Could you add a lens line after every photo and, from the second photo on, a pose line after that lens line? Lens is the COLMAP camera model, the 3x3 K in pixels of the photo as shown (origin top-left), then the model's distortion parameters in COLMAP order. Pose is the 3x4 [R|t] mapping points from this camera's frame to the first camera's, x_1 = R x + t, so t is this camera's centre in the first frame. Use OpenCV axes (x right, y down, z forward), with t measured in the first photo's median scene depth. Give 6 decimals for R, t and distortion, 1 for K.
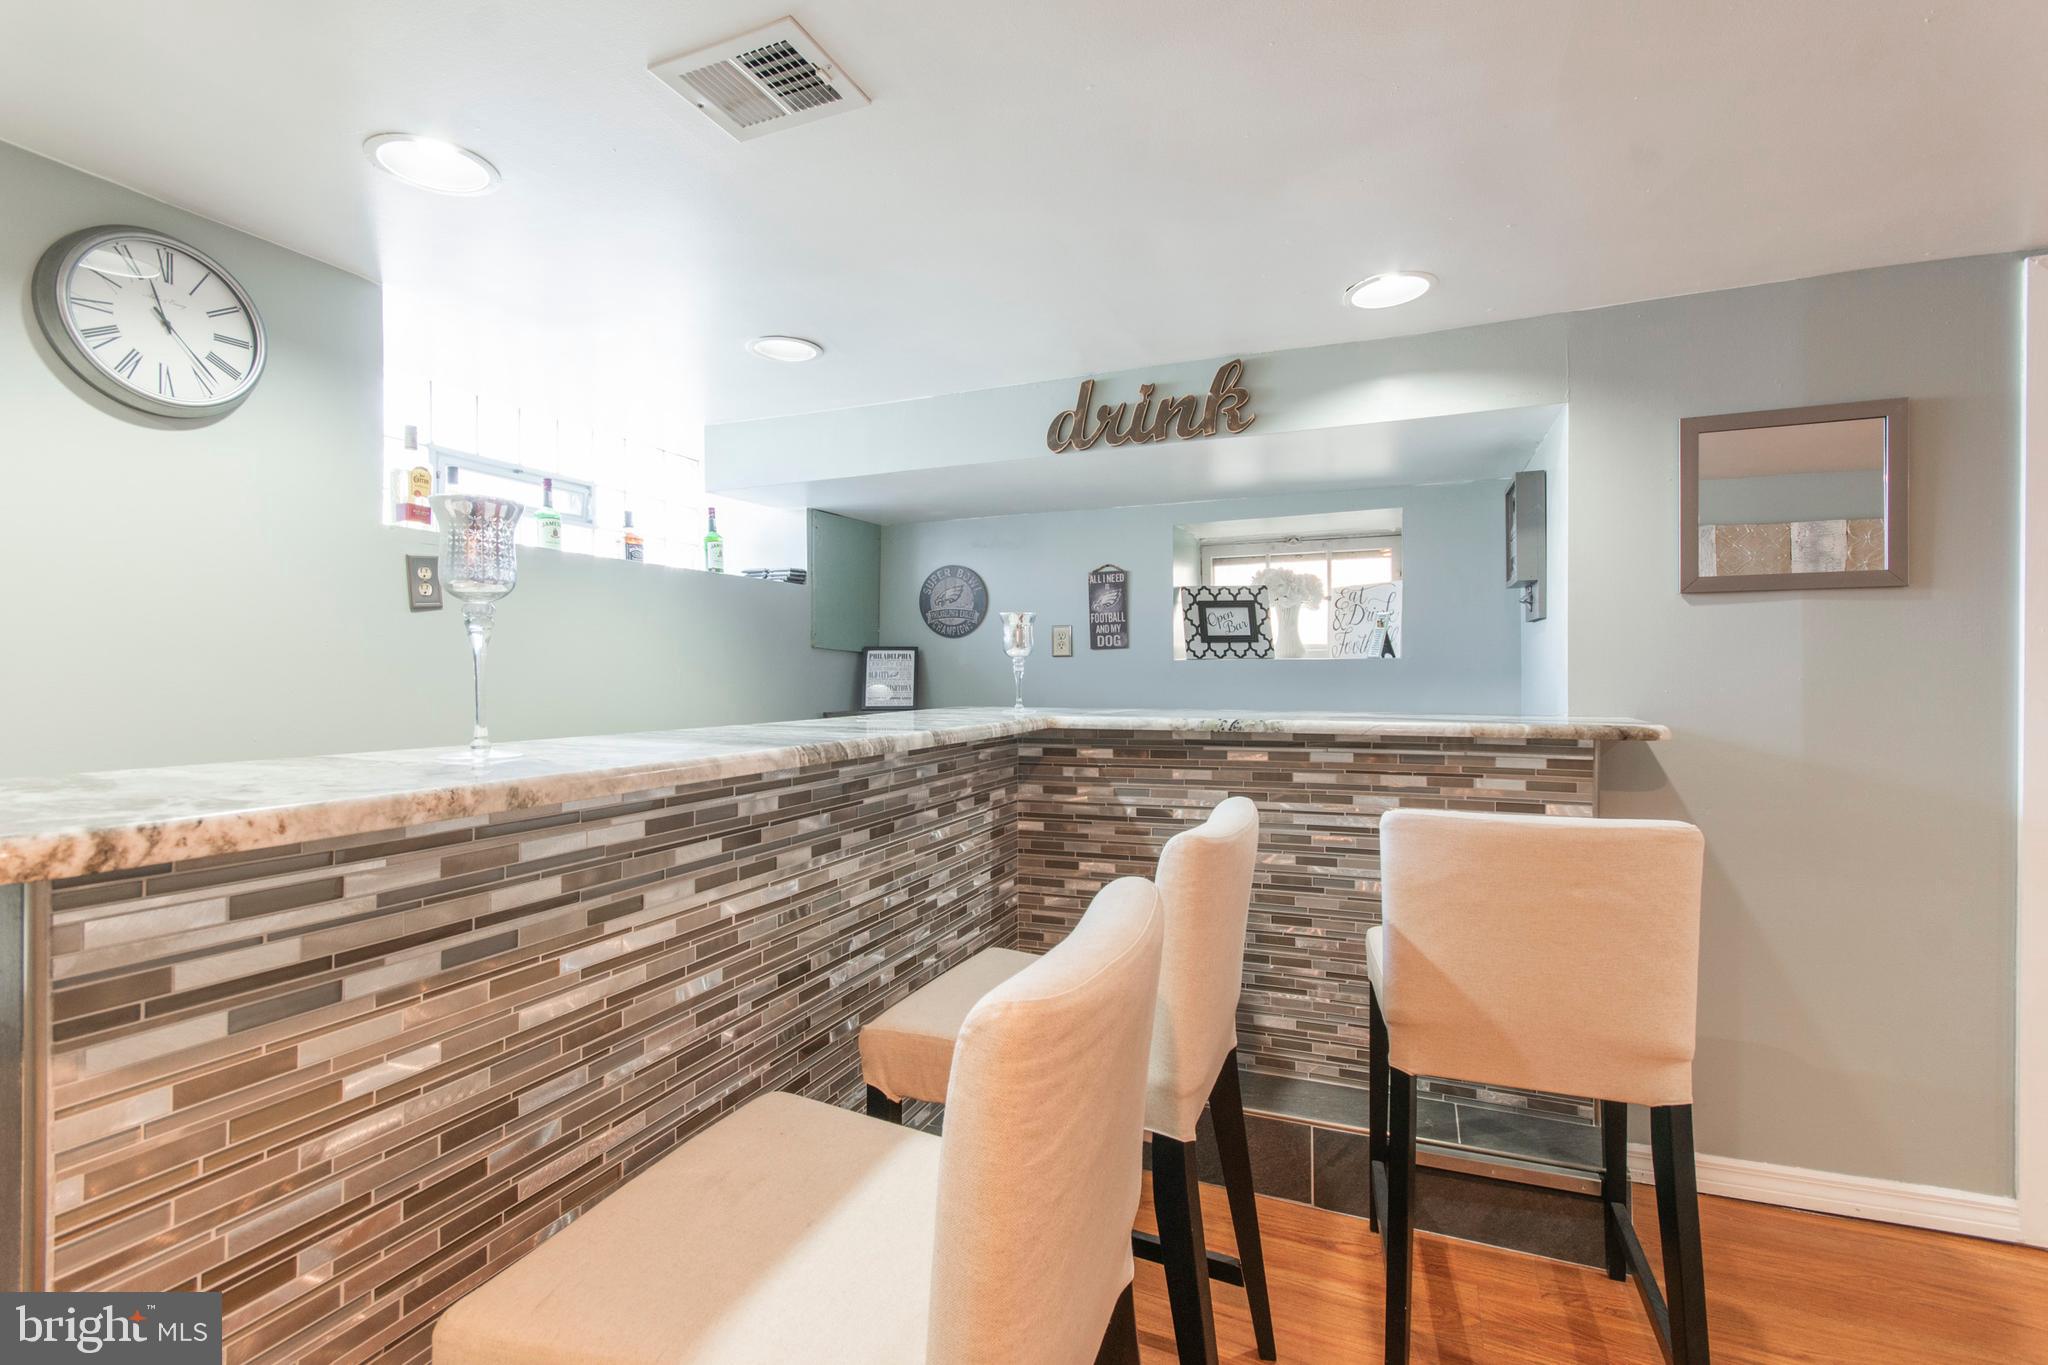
lens RADIAL K [[918.6, 0, 1042.6], [0, 918.6, 677.0], [0, 0, 1]] dist [0.009404, -0.004340]
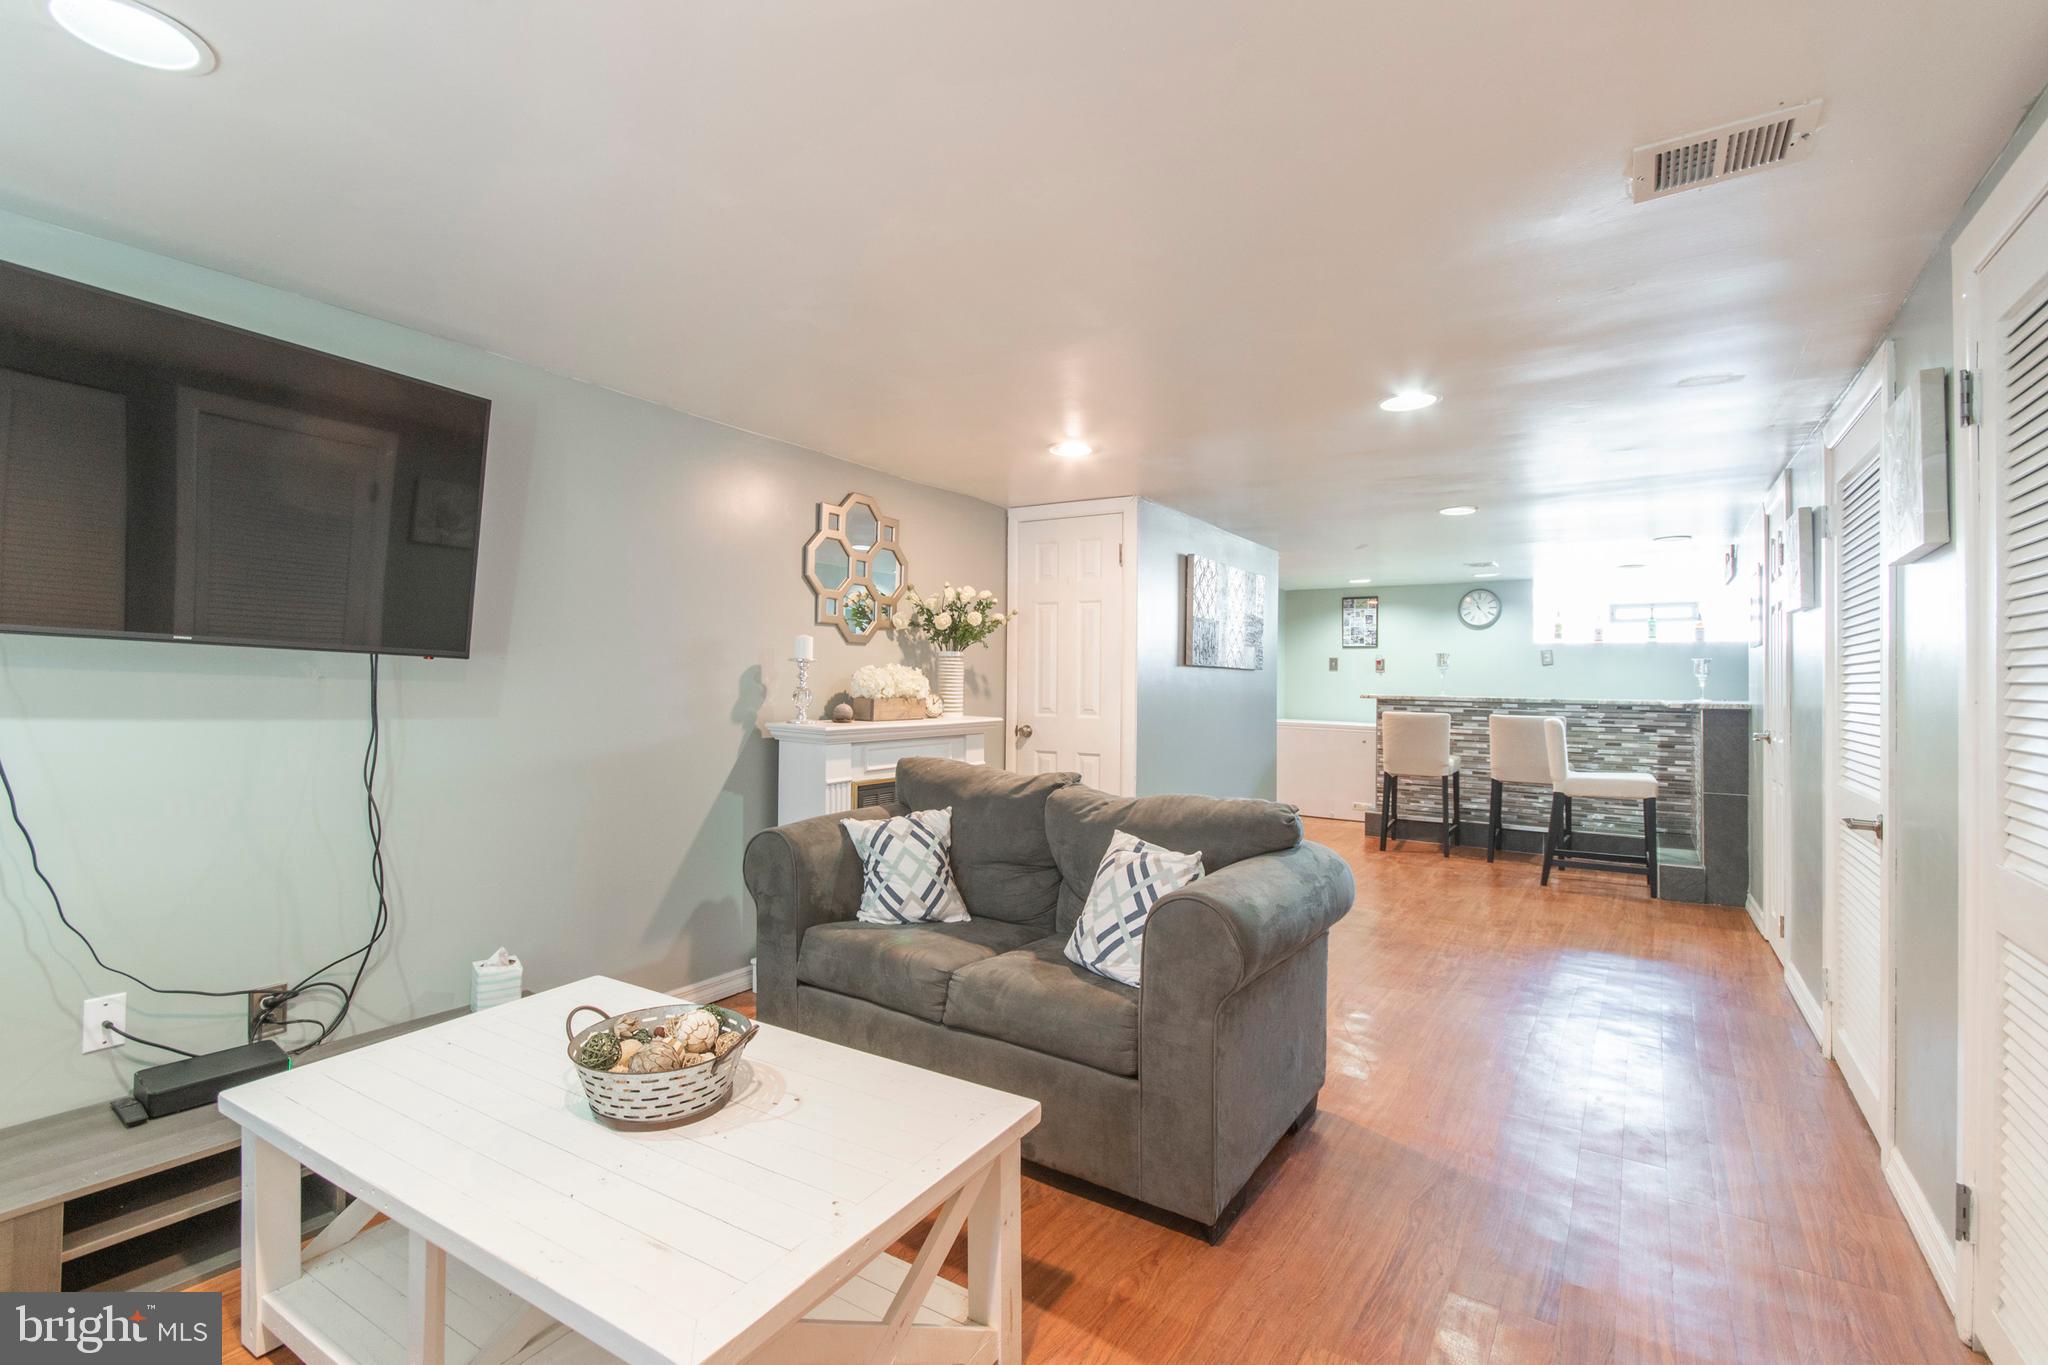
lens RADIAL K [[918.6, 0, 1020.6], [0, 918.6, 674.1], [0, 0, 1]] dist [0.009404, -0.004340]
pose [[-0.175920, -0.010599, -0.984347, 3.182949], [-0.017290, 0.999821, -0.007676, 0.021380], [0.984253, 0.015669, -0.176071, -0.361818]]
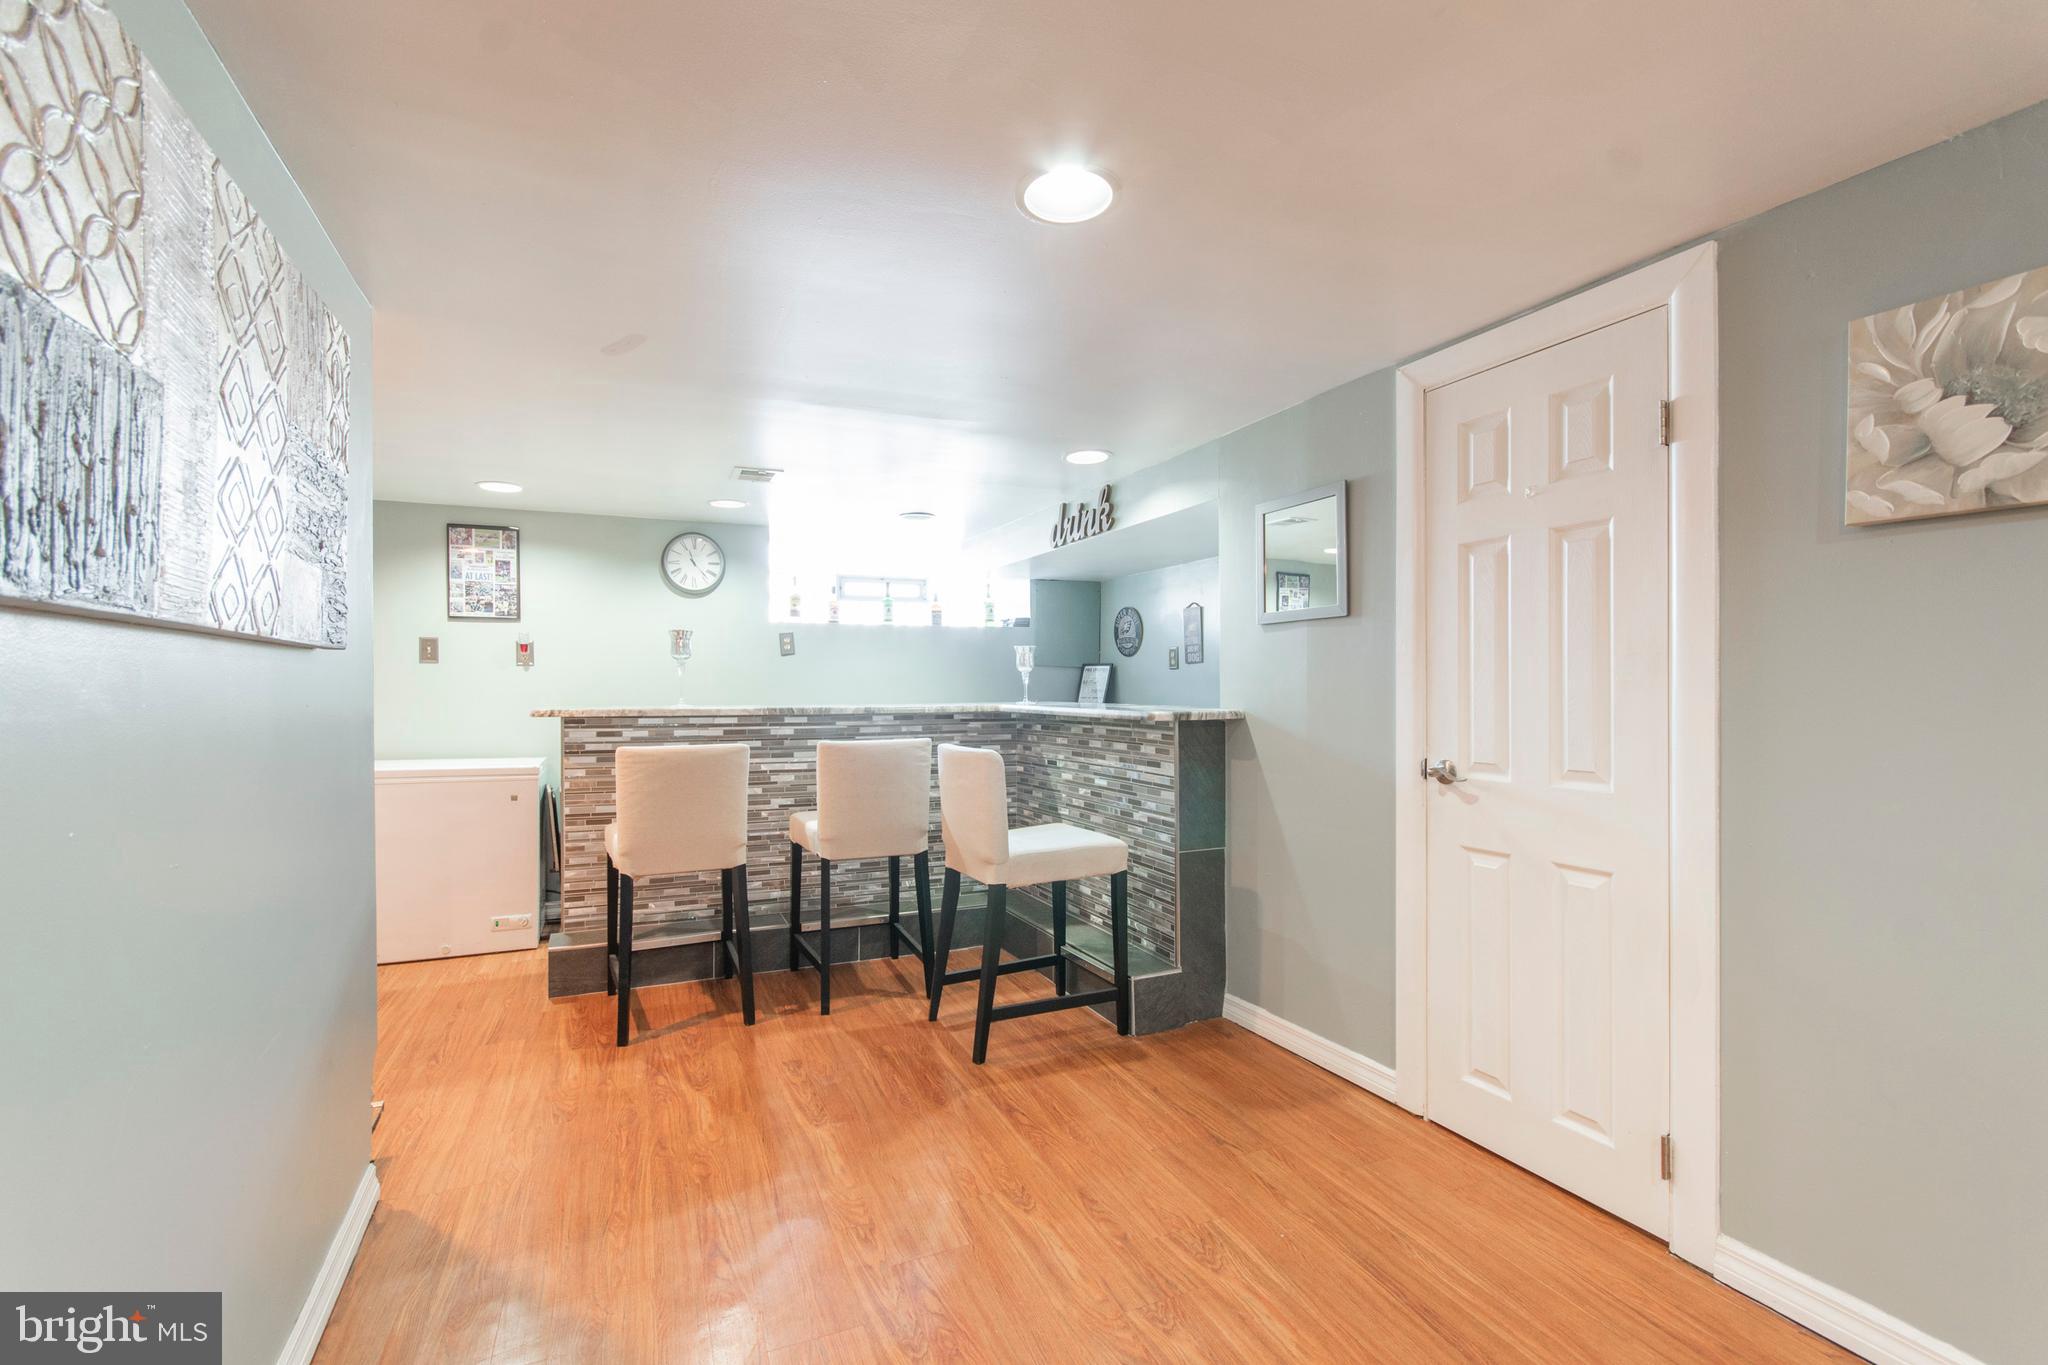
lens RADIAL K [[918.6, 0, 1011.5], [0, 918.6, 681.6], [0, 0, 1]] dist [0.009404, -0.004340]
pose [[0.718901, -0.002788, -0.695107, 1.421699], [-0.000339, 0.999990, -0.004361, 0.005582], [0.695112, 0.003370, 0.718893, -0.314037]]
